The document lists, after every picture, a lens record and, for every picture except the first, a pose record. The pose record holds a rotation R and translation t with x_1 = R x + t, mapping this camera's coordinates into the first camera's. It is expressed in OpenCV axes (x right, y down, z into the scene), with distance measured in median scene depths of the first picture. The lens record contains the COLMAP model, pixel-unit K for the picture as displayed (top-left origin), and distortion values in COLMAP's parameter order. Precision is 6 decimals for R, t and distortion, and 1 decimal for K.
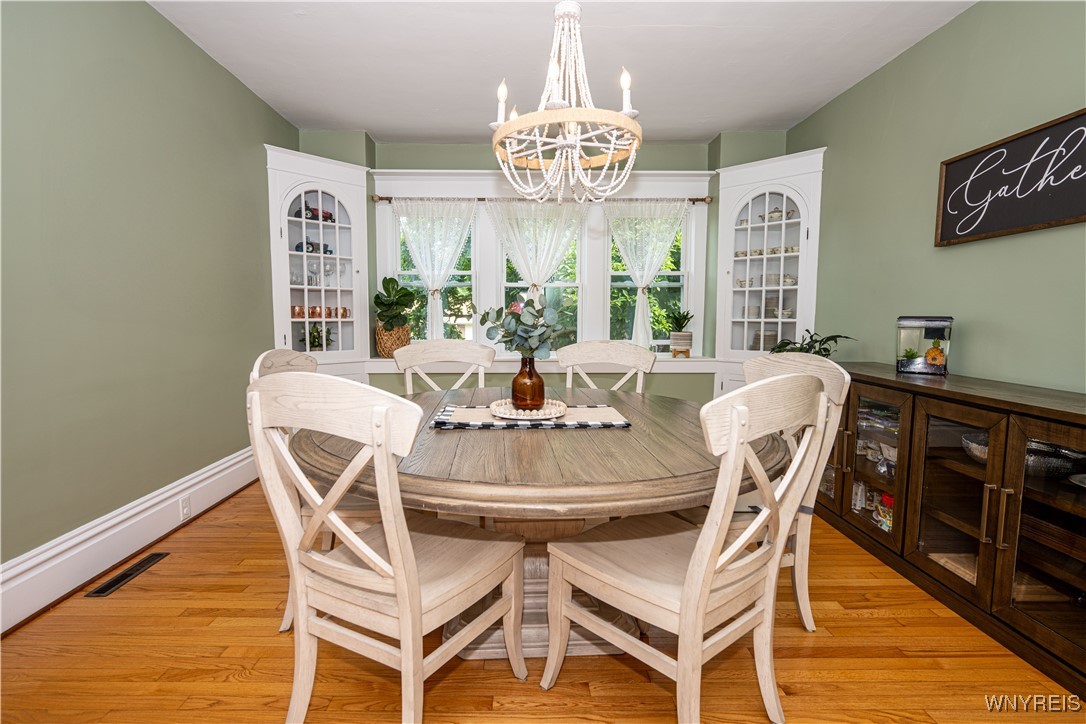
lens RADIAL K [[502.3, 0, 539.1], [0, 502.3, 356.9], [0, 0, 1]] dist [0.009450, -0.001255]
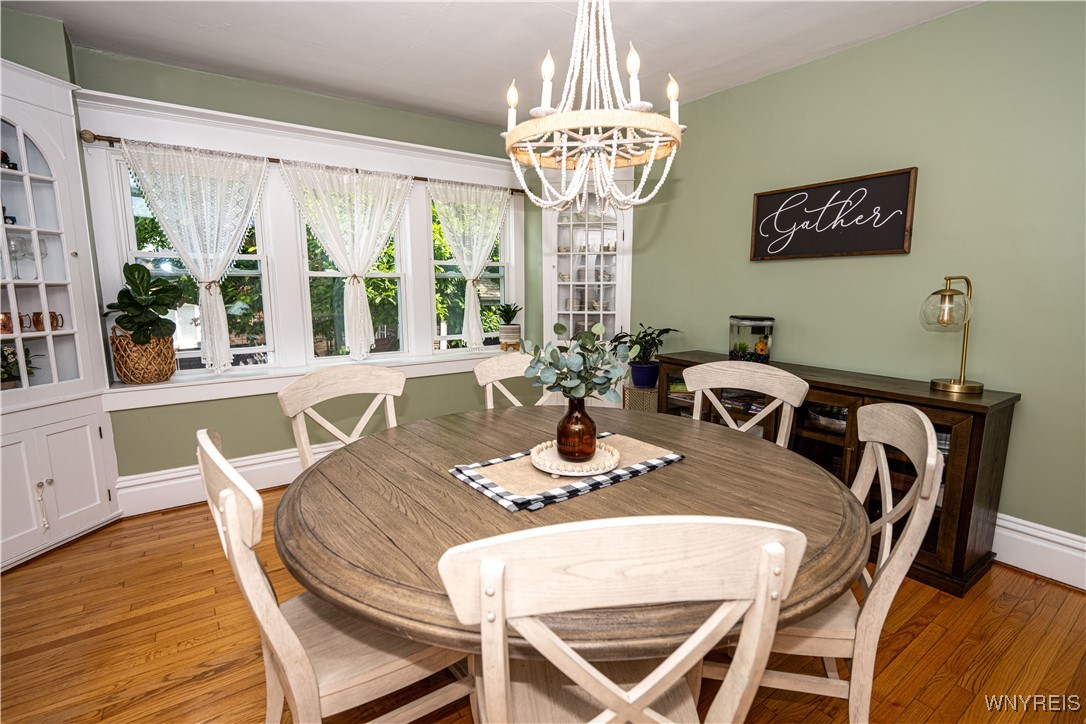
lens RADIAL K [[502.5, 0, 539.0], [0, 502.5, 364.6], [0, 0, 1]] dist [-0.003829, 0.000617]
pose [[0.826100, -0.089203, 0.556418, -0.245823], [0.047840, 0.994929, 0.088476, -0.060619], [-0.561489, -0.046470, 0.826178, 0.154183]]
